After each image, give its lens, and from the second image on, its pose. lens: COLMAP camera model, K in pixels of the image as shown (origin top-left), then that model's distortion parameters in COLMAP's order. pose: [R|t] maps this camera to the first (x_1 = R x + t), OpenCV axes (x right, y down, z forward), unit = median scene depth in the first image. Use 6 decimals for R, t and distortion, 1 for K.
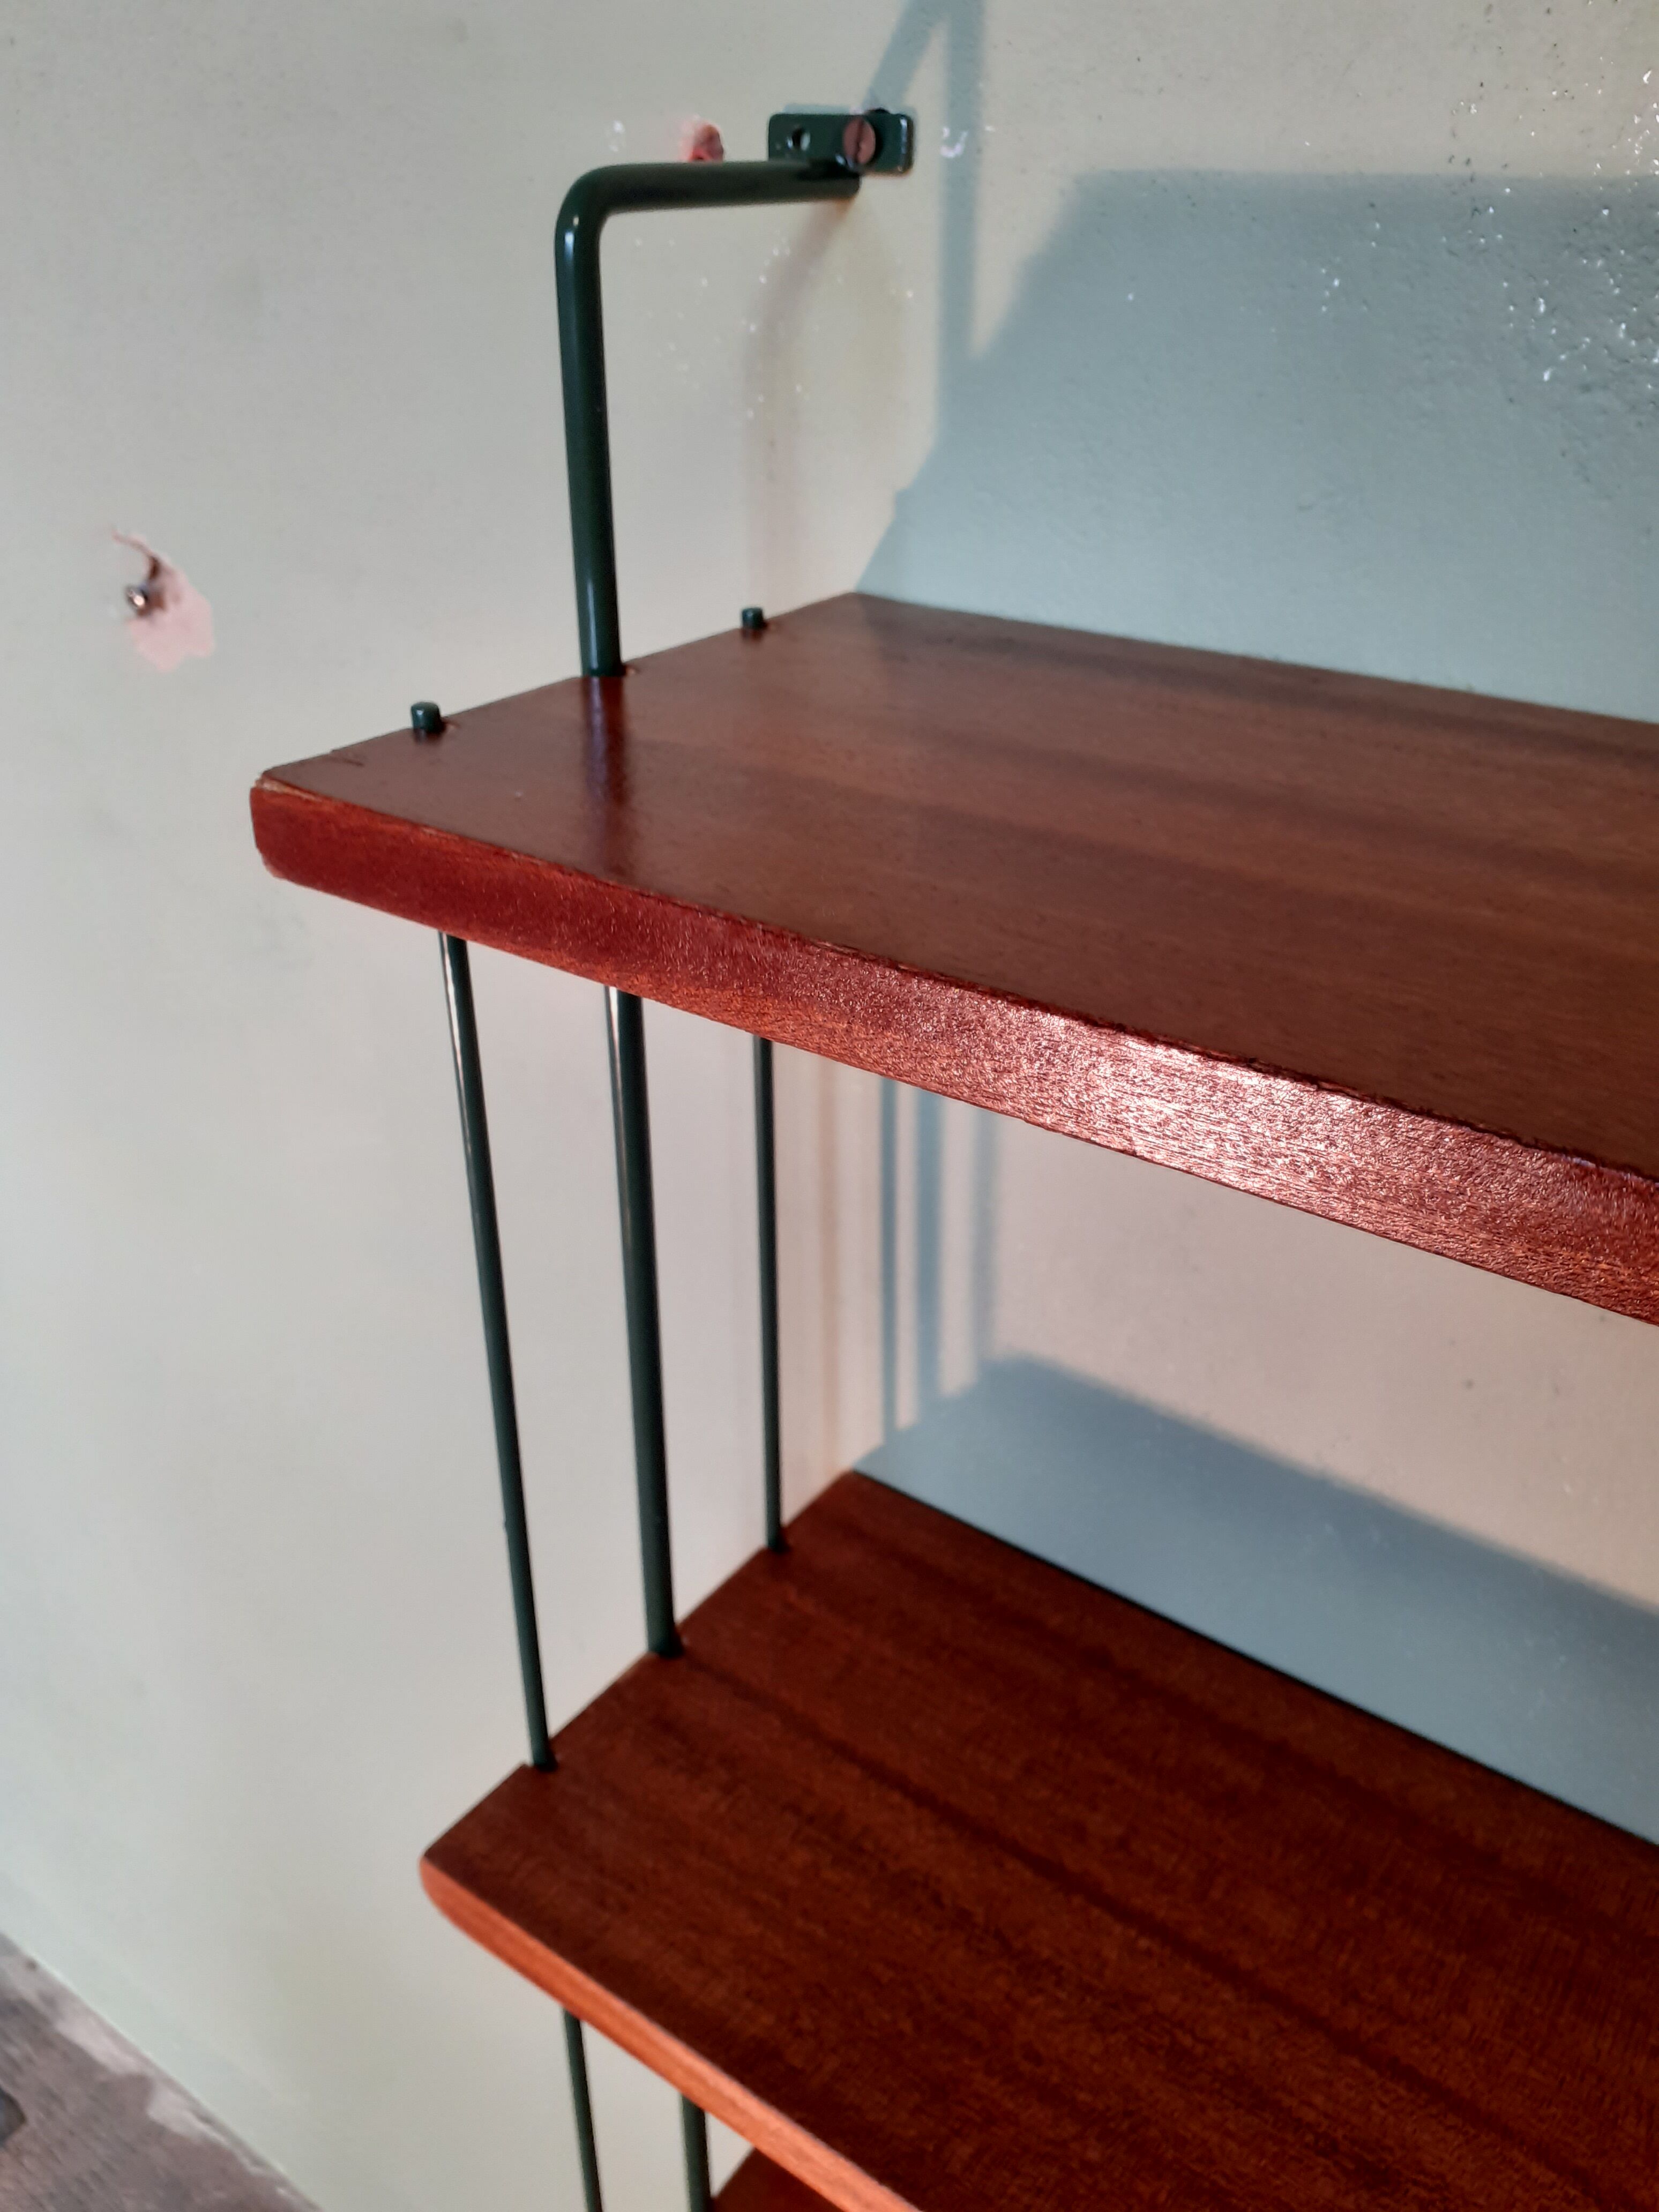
lens RADIAL K [[1757.4, 0, 828.9], [0, 1757.4, 1092.9], [0, 0, 1]] dist [0.030864, -0.044888]
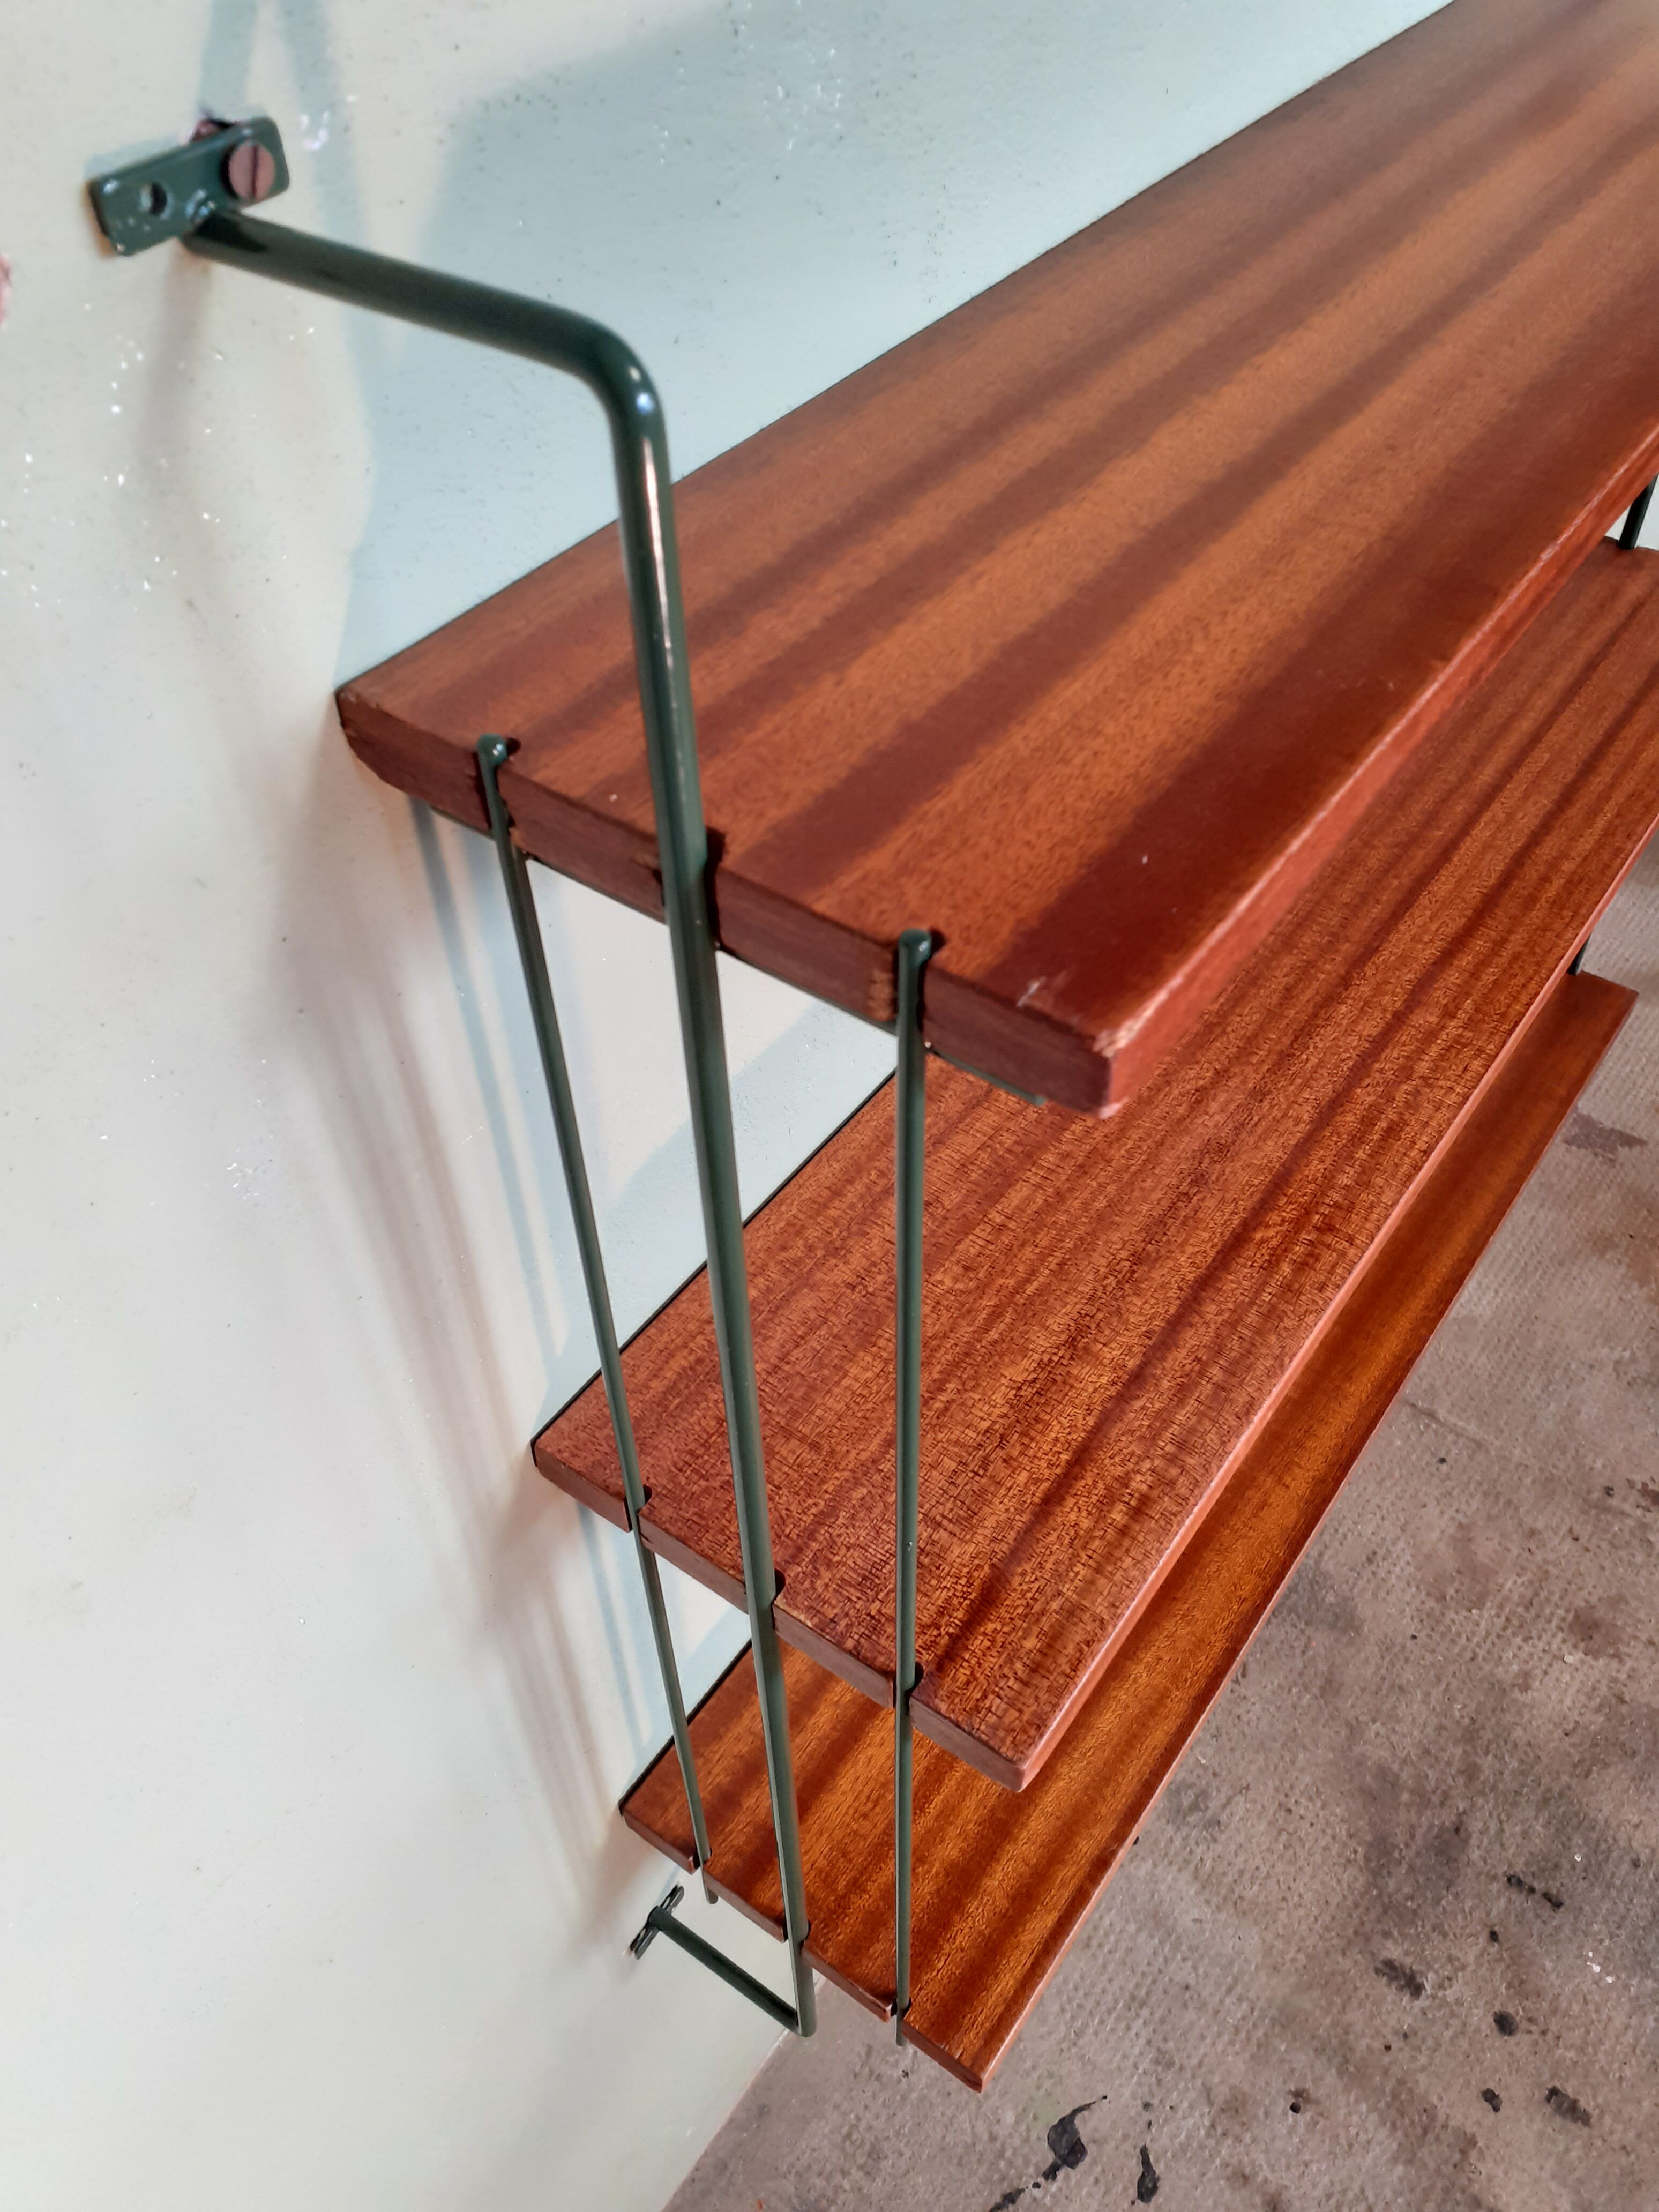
lens RADIAL K [[1757.4, 0, 815.0], [0, 1757.4, 1110.1], [0, 0, 1]] dist [0.030864, -0.044888]
pose [[0.026008, -0.725561, 0.687667, -0.803573], [0.496351, 0.606487, 0.621135, -0.654853], [-0.867732, 0.325169, 0.375906, 0.644774]]
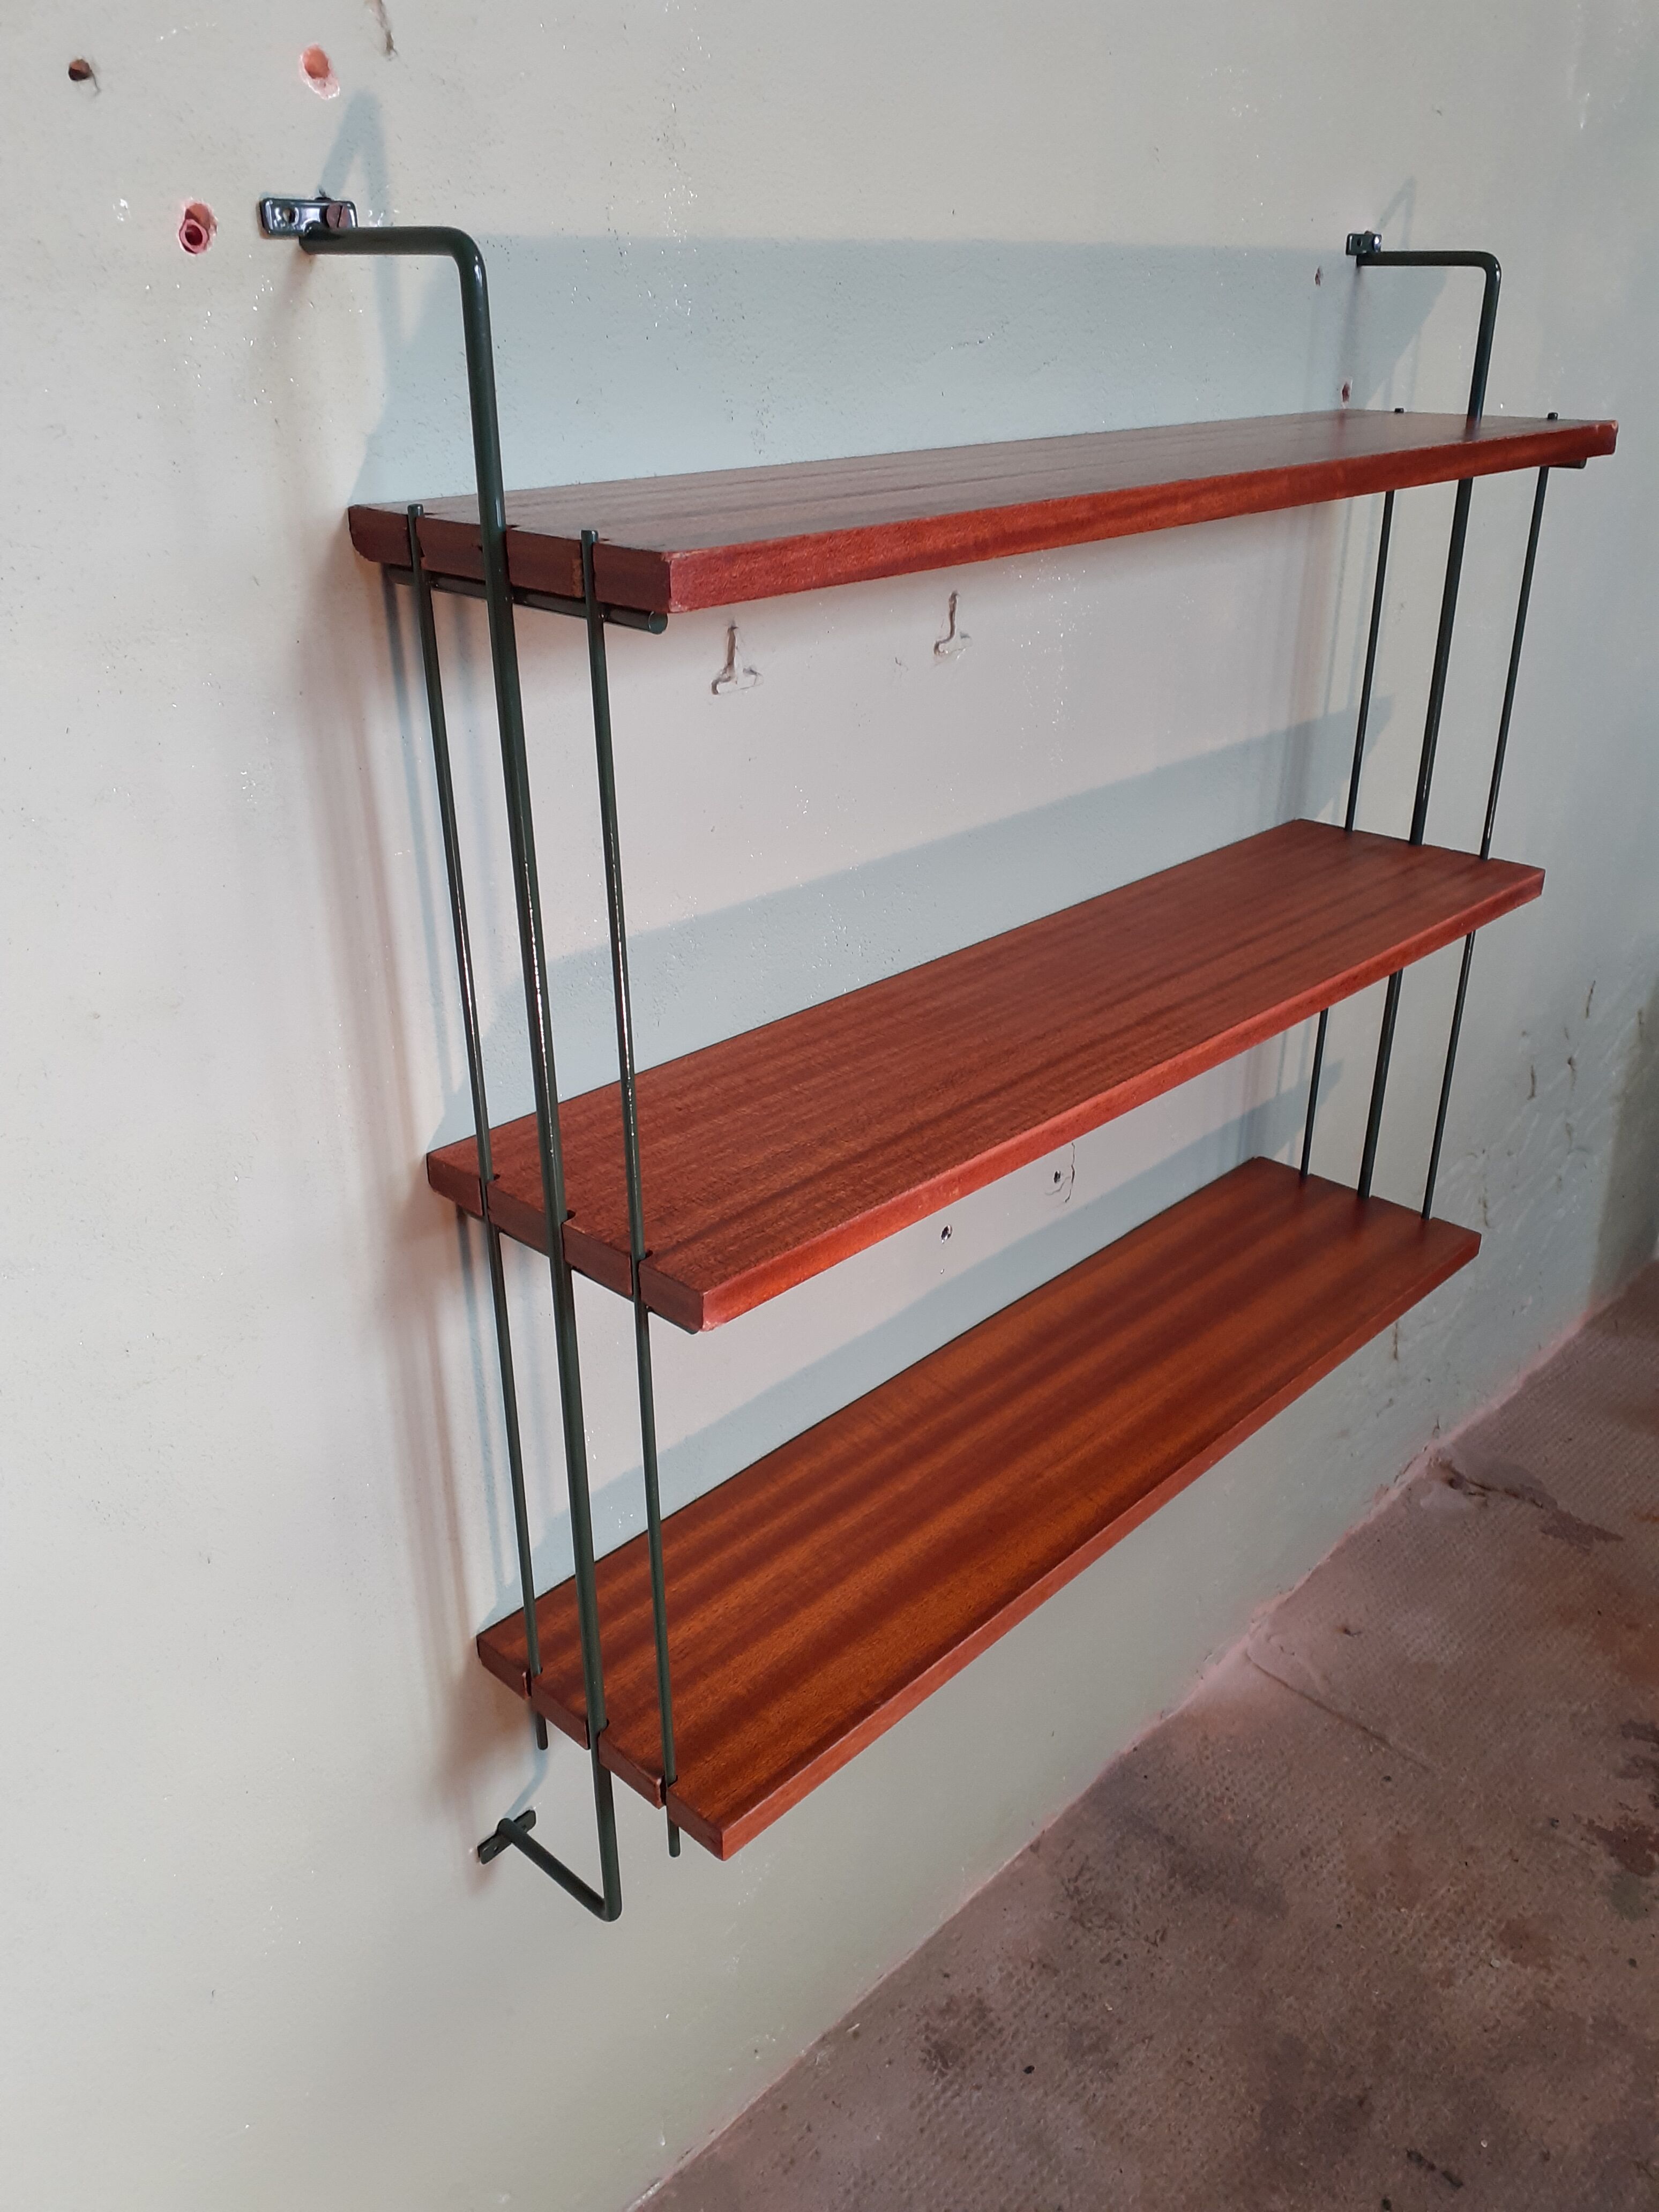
lens RADIAL K [[1757.4, 0, 820.4], [0, 1757.4, 1114.2], [0, 0, 1]] dist [0.030864, -0.044888]
pose [[0.160503, -0.424899, 0.890898, -1.755822], [0.474694, 0.824592, 0.307756, -0.144402], [-0.865393, 0.373508, 0.334046, 0.379866]]
